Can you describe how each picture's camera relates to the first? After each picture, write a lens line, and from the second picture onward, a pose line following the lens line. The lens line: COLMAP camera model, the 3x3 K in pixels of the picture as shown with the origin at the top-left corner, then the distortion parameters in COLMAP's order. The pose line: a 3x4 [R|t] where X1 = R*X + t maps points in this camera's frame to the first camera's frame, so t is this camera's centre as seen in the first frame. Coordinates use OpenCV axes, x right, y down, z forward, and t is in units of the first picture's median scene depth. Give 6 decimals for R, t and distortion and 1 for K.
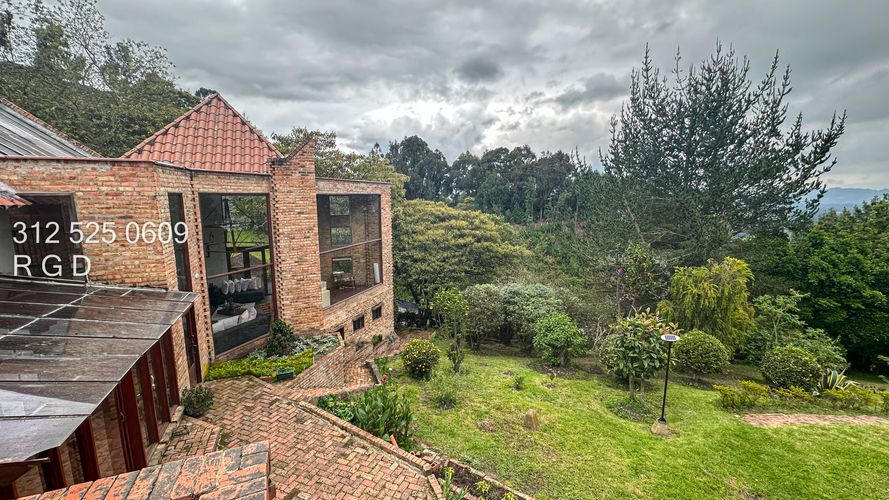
lens RADIAL K [[355.0, 0, 444.5], [0, 355.0, 250.0], [0, 0, 1]] dist [-0.001089, 0.000011]
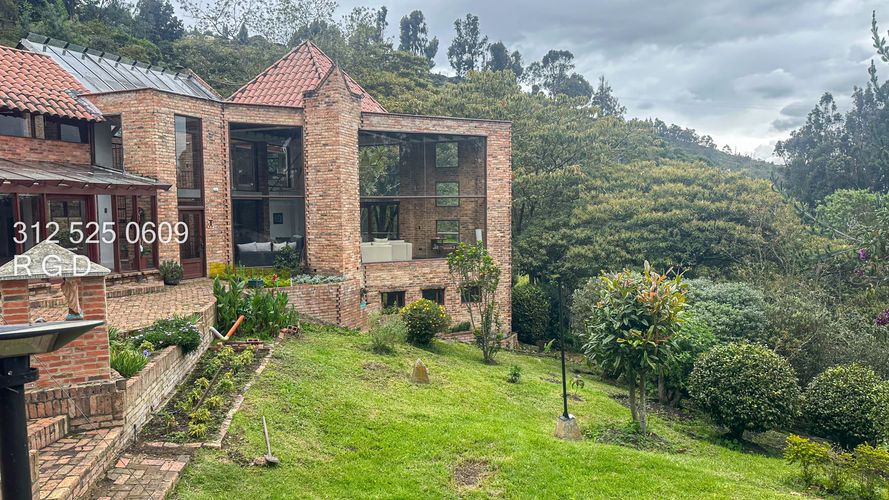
lens RADIAL K [[604.0, 0, 444.5], [0, 604.0, 250.0], [0, 0, 1]] dist [0.045861, -0.000741]
pose [[0.722963, 0.048578, -0.689177, 0.994682], [-0.099278, 0.994477, -0.034047, 0.208174], [0.683717, 0.093035, 0.723793, 0.045245]]
